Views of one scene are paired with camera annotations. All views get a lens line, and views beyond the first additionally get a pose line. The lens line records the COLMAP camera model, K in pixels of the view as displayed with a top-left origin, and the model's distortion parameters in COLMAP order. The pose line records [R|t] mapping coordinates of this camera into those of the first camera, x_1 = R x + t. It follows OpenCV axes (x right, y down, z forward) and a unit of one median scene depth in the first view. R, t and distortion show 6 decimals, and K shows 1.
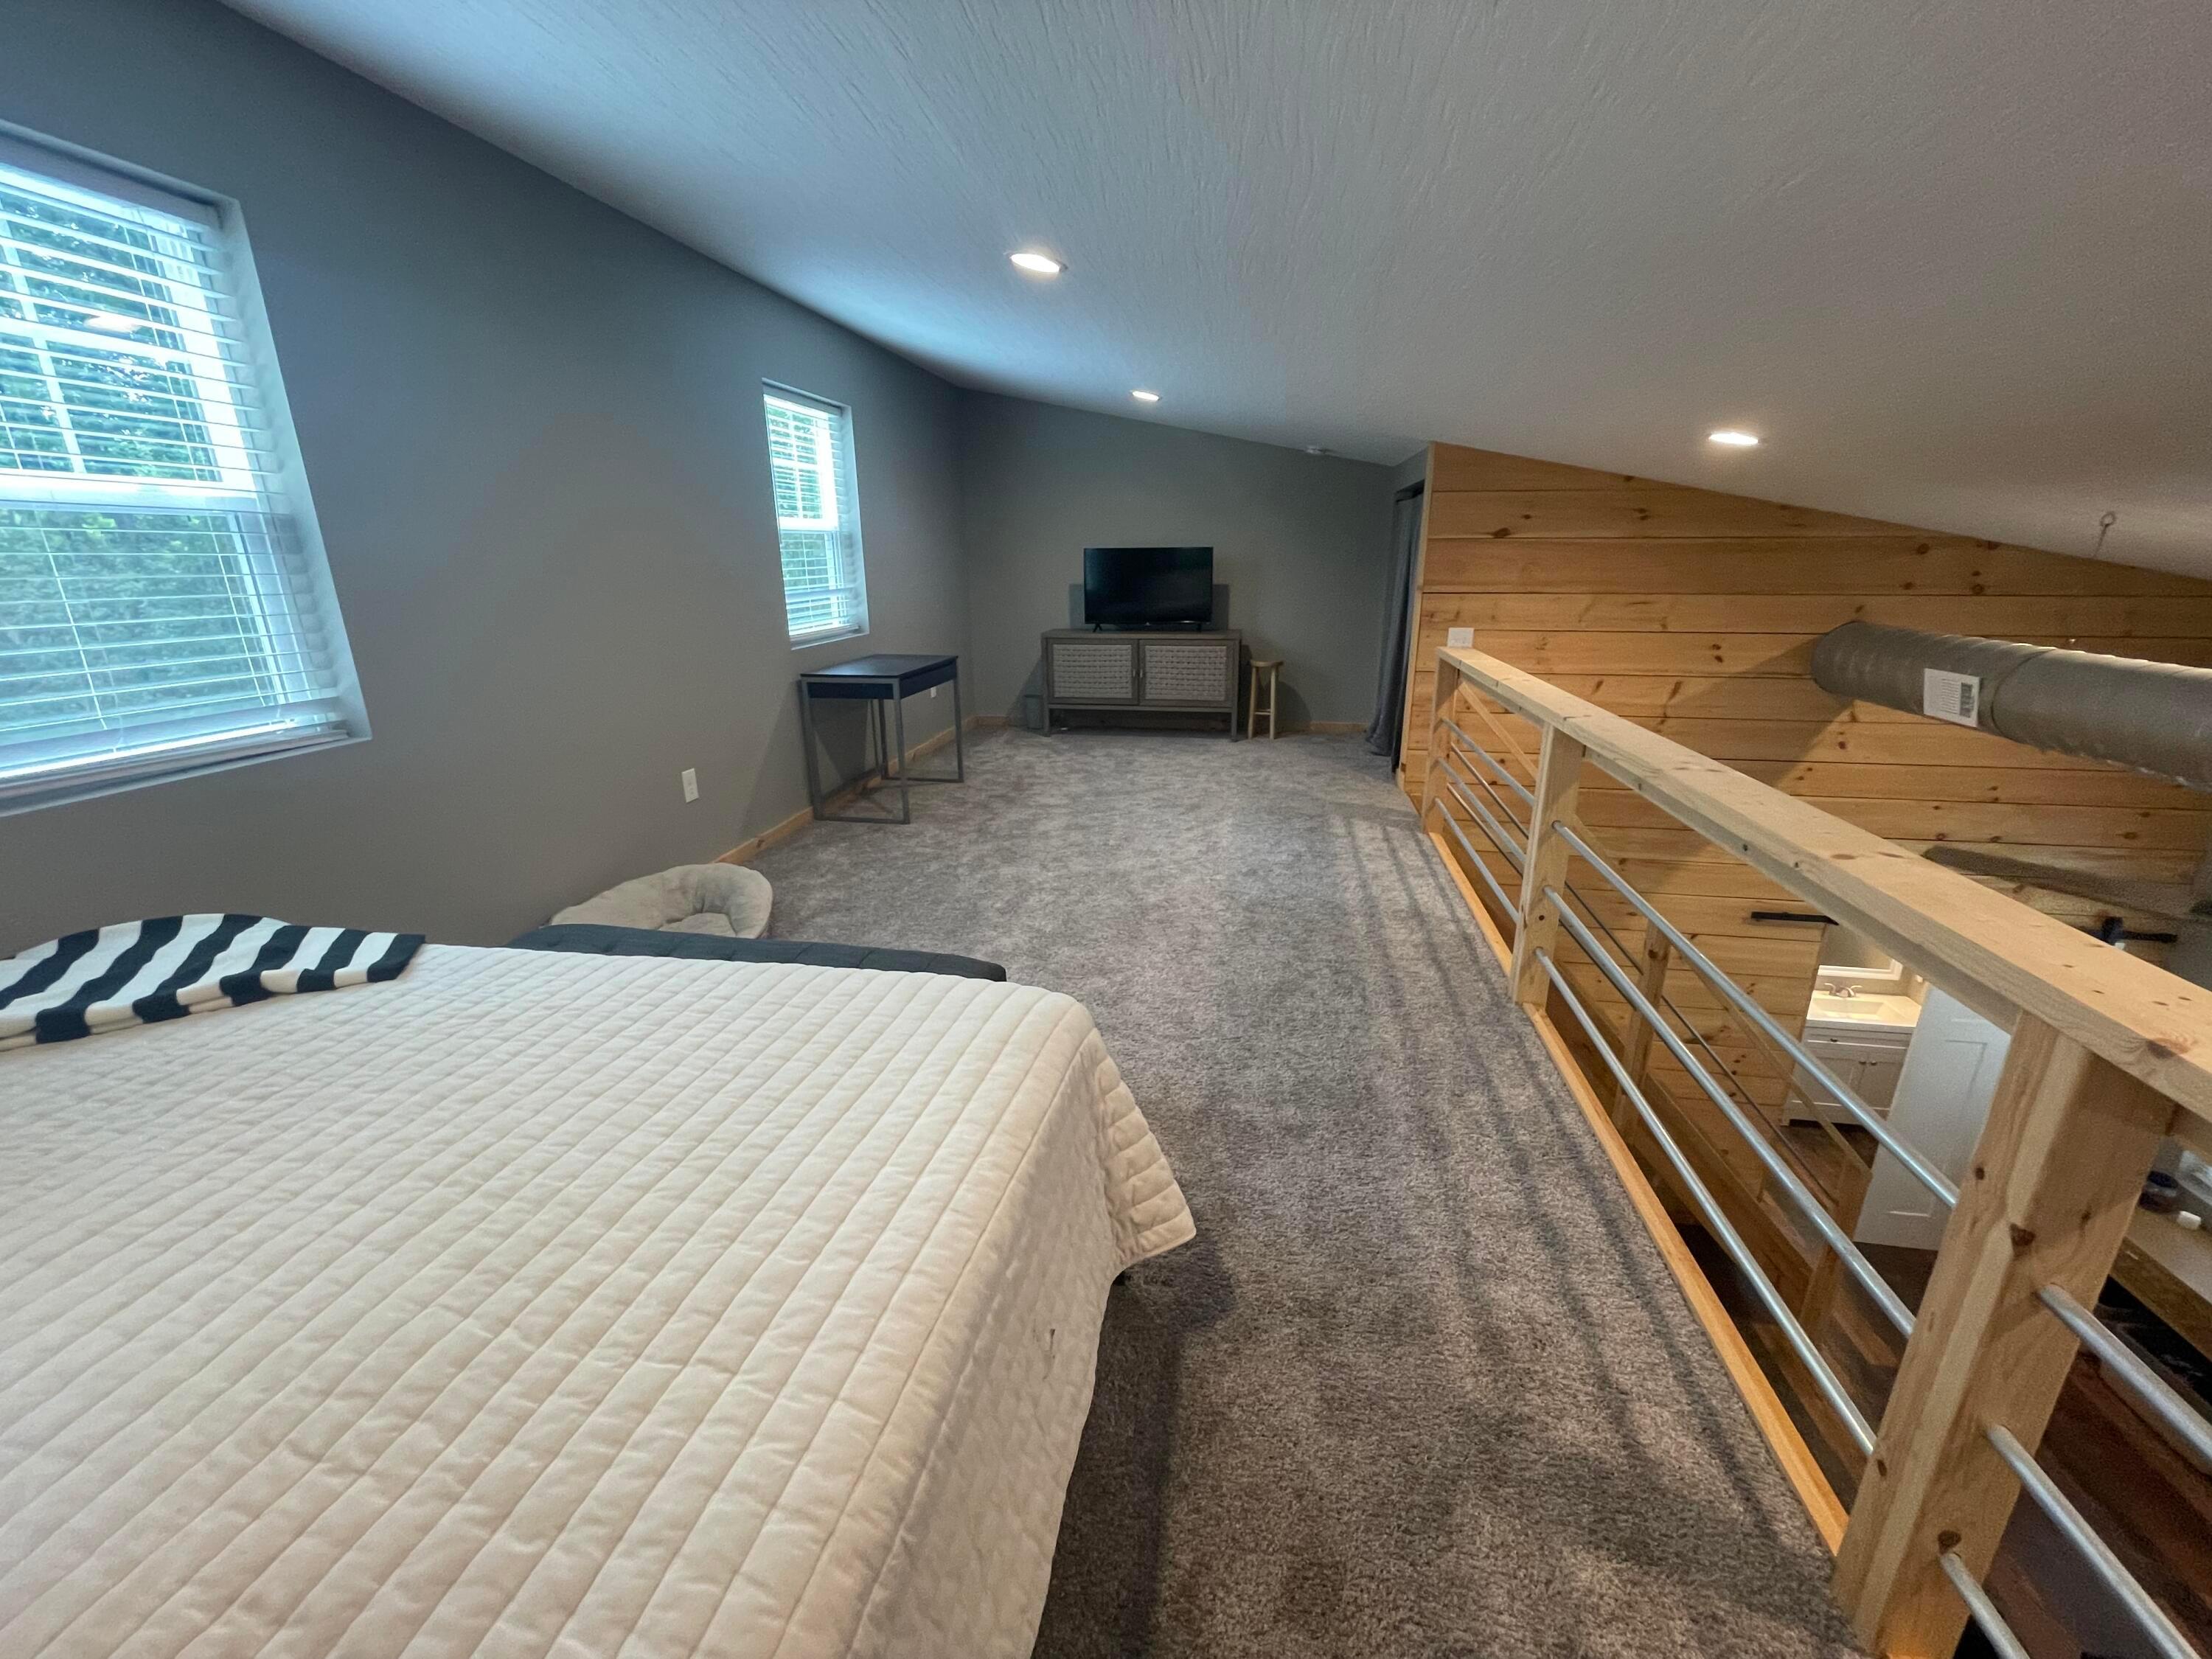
lens RADIAL K [[892.5, 0, 1105.9], [0, 892.5, 831.7], [0, 0, 1]] dist [-0.004011, 0.000107]
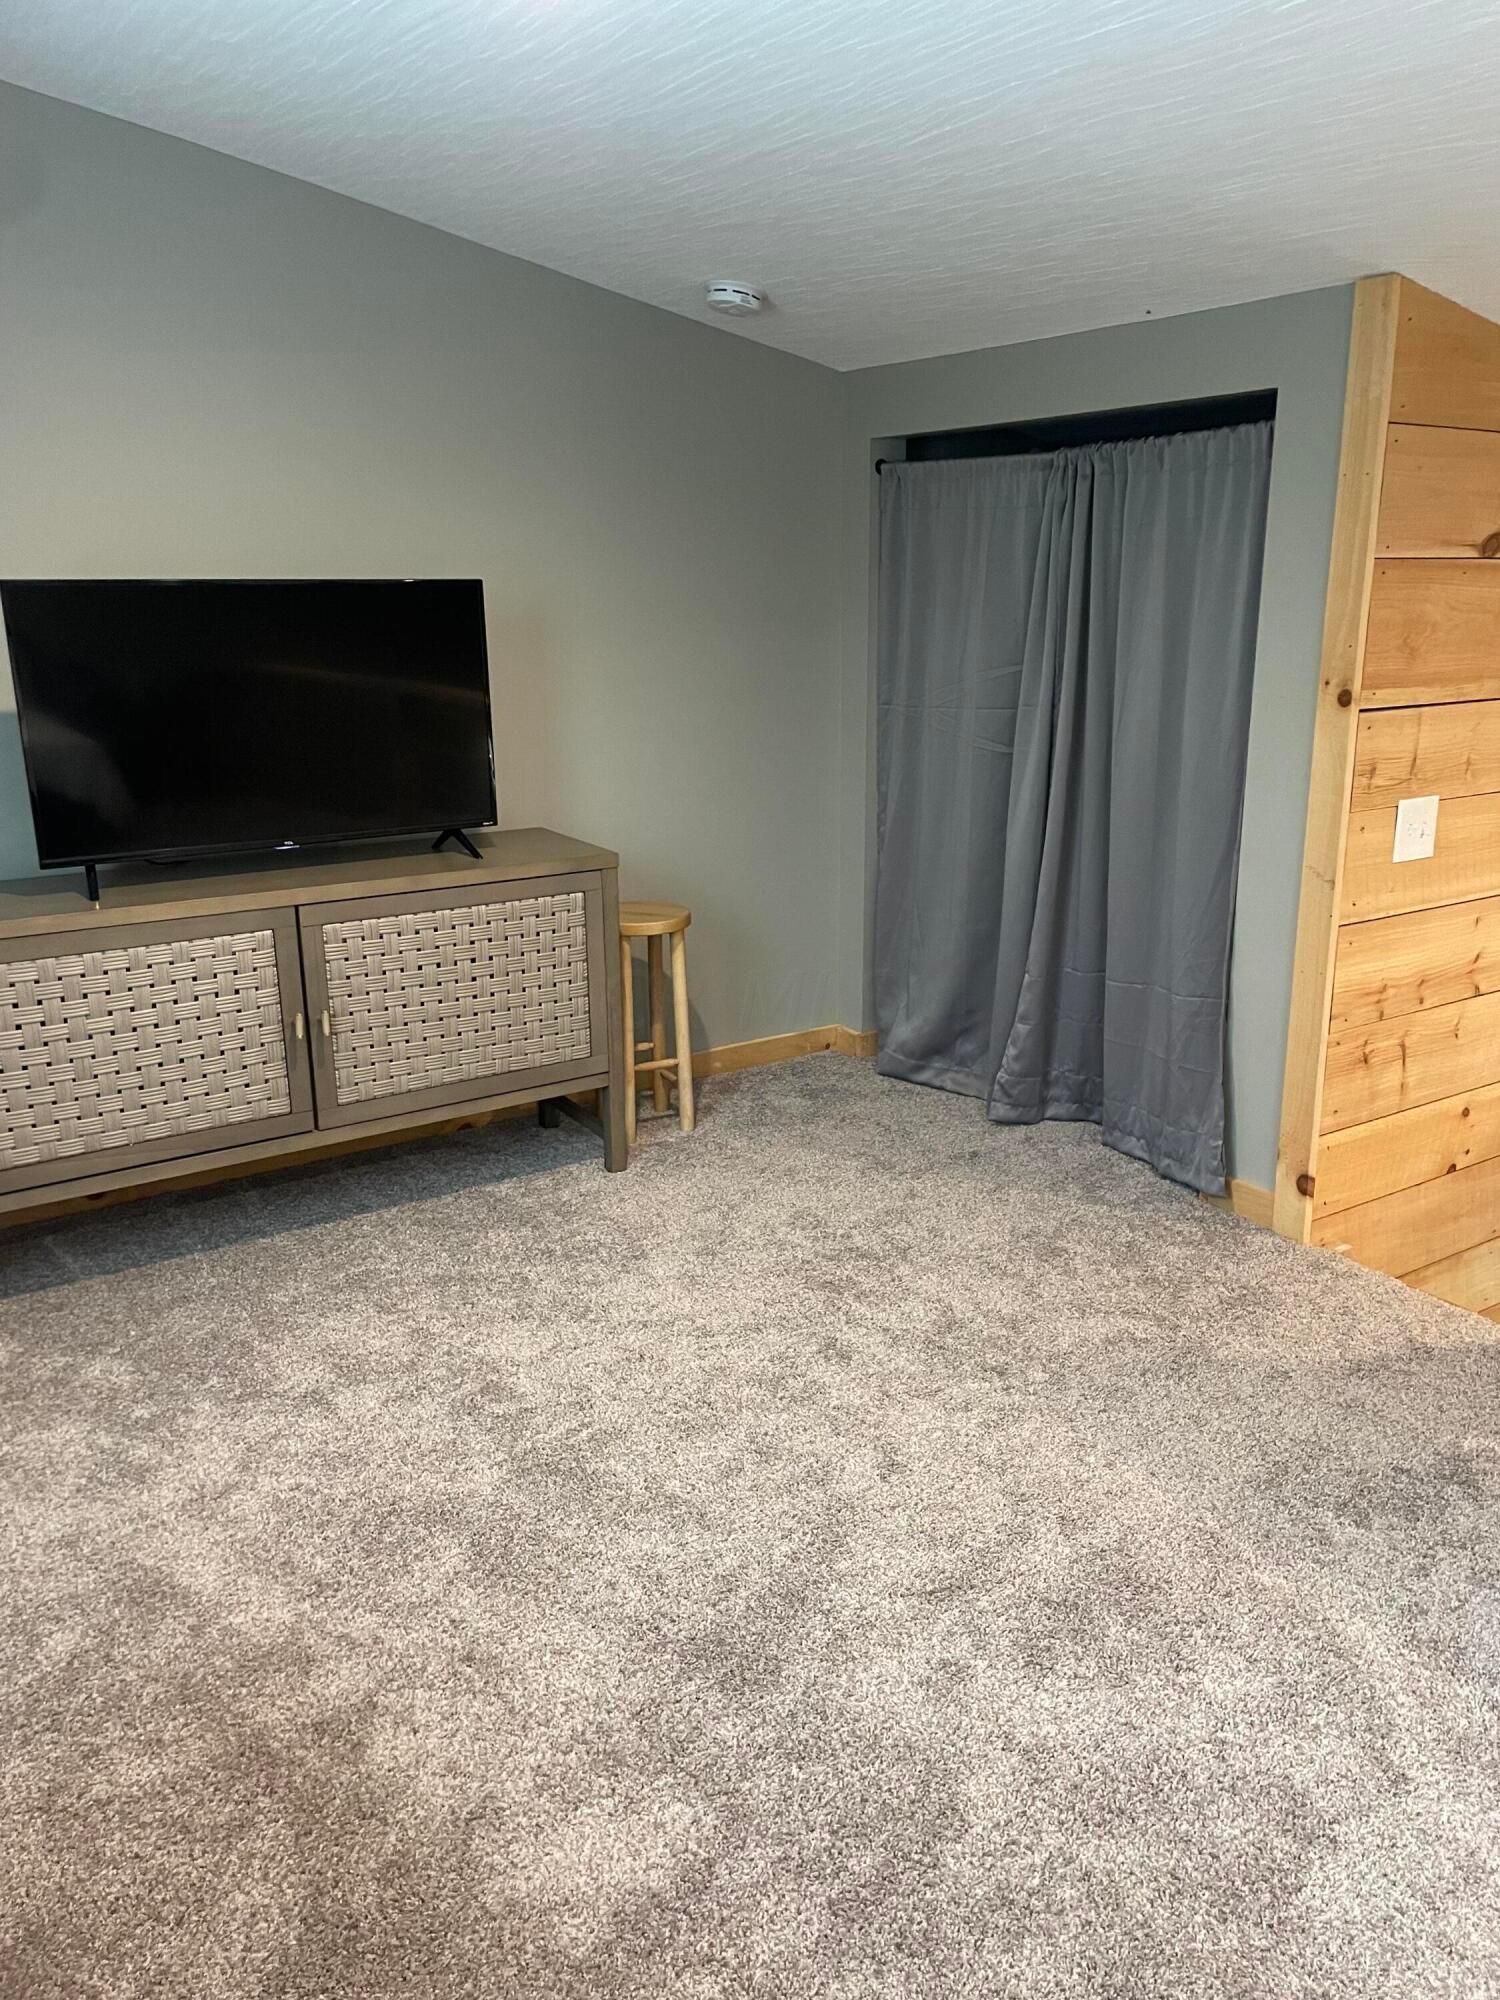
lens RADIAL K [[1482.1, 0, 750.5], [0, 1482.1, 999.6], [0, 0, 1]] dist [0.003614, 0.000975]
pose [[0.734782, -0.182964, 0.653161, -0.166371], [0.202568, 0.978181, 0.046126, -0.179333], [-0.647349, 0.098417, 0.755813, 0.559166]]
